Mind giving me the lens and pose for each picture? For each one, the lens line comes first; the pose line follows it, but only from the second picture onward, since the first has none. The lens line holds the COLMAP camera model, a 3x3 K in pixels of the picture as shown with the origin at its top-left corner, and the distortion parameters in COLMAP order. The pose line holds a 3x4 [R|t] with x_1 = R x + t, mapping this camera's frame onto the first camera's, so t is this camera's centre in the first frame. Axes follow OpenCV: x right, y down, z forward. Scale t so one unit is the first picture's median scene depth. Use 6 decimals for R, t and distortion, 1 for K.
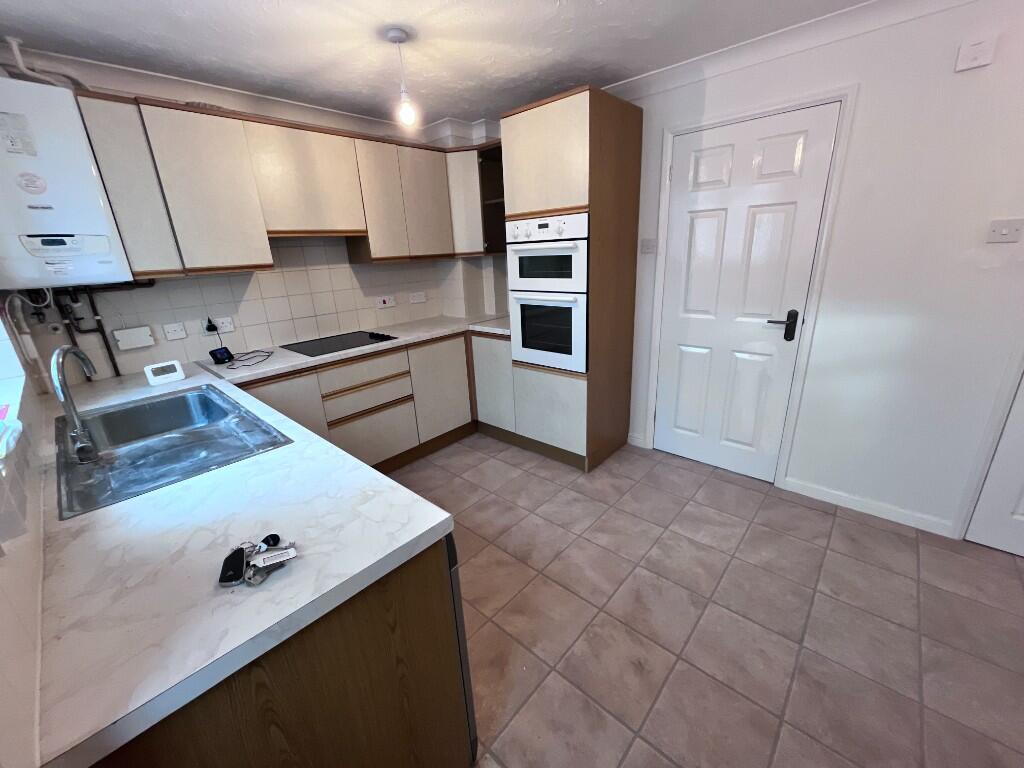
lens RADIAL K [[411.7, 0, 512.0], [0, 411.7, 384.0], [0, 0, 1]] dist [-0.001460, -0.000318]
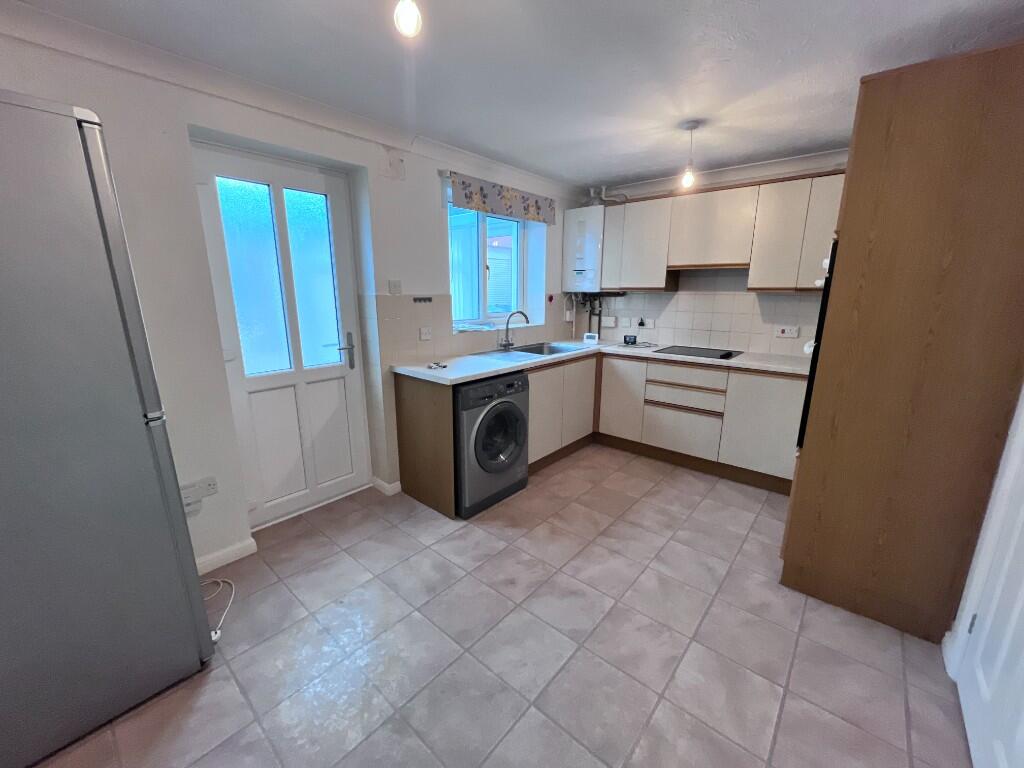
lens RADIAL K [[411.7, 0, 512.0], [0, 411.7, 384.0], [0, 0, 1]] dist [-0.001460, -0.000318]
pose [[0.026163, 0.271492, -0.962085, 0.961017], [-0.317246, 0.914919, 0.249555, -0.175196], [0.947982, 0.298689, 0.110066, 0.431476]]
